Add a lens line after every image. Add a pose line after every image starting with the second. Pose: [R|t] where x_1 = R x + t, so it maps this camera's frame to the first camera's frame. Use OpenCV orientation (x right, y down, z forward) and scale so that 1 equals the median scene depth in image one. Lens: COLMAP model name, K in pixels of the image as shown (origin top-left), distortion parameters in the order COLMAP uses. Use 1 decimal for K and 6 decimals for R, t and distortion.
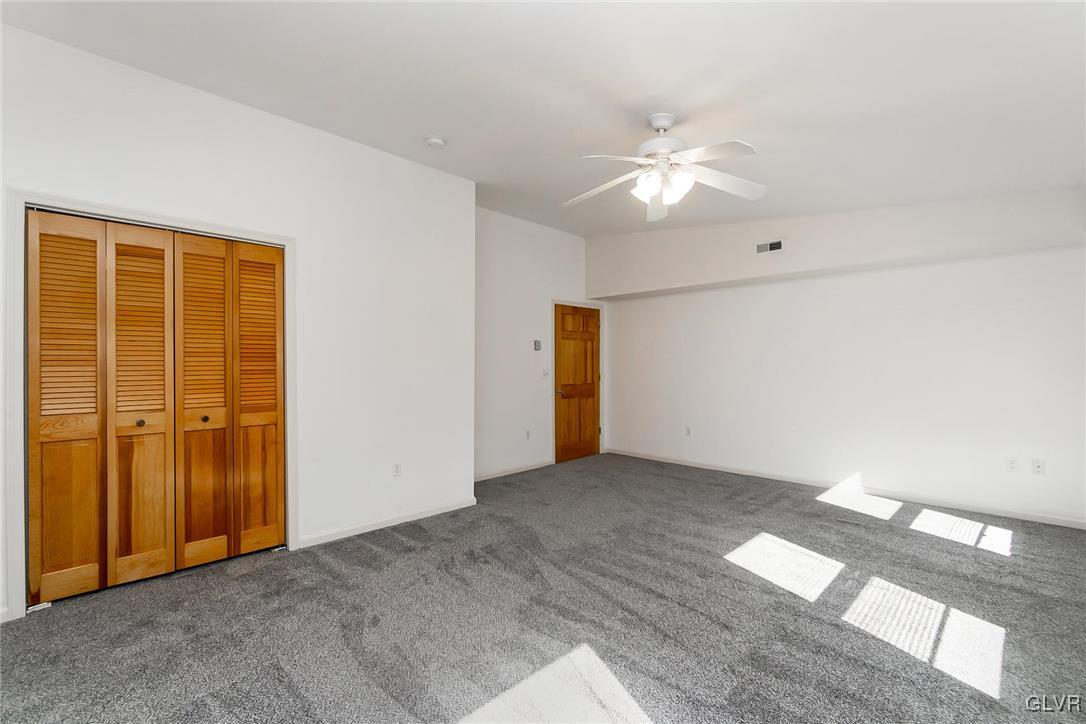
lens RADIAL K [[472.9, 0, 539.8], [0, 472.9, 348.4], [0, 0, 1]] dist [-0.002079, -0.000132]
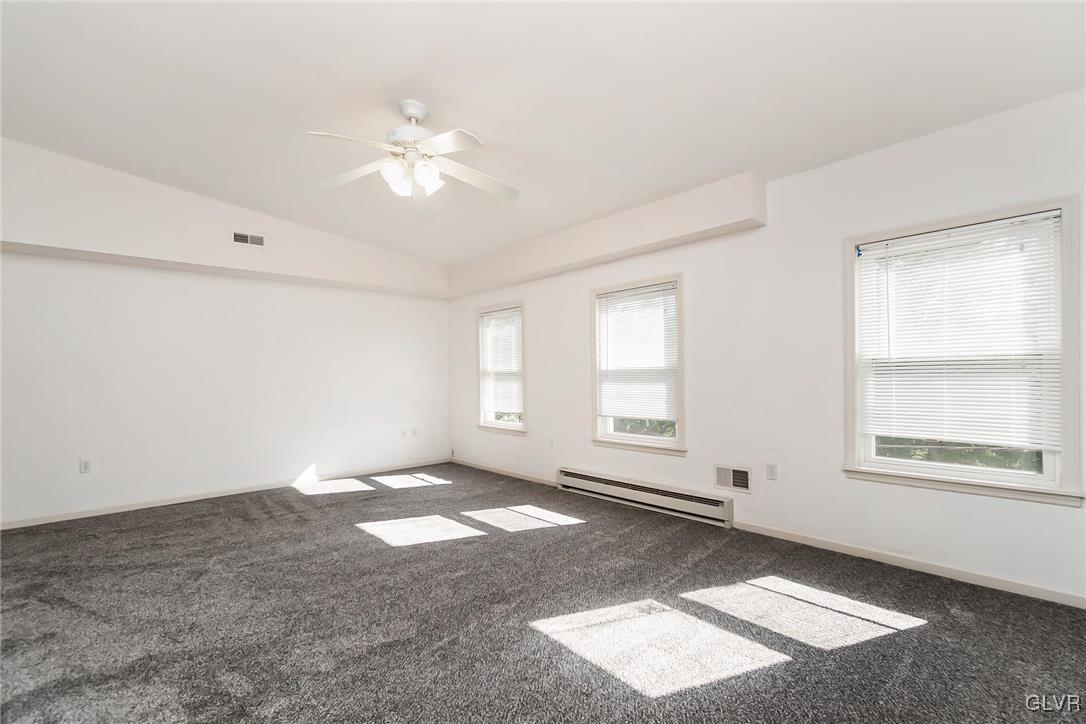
lens RADIAL K [[479.6, 0, 524.8], [0, 479.6, 371.4], [0, 0, 1]] dist [-0.025812, 0.000423]
pose [[0.028809, 0.006713, 0.999562, -0.666524], [-0.028204, 0.999585, -0.005901, 0.049171], [-0.999187, -0.028022, 0.028986, 0.688740]]
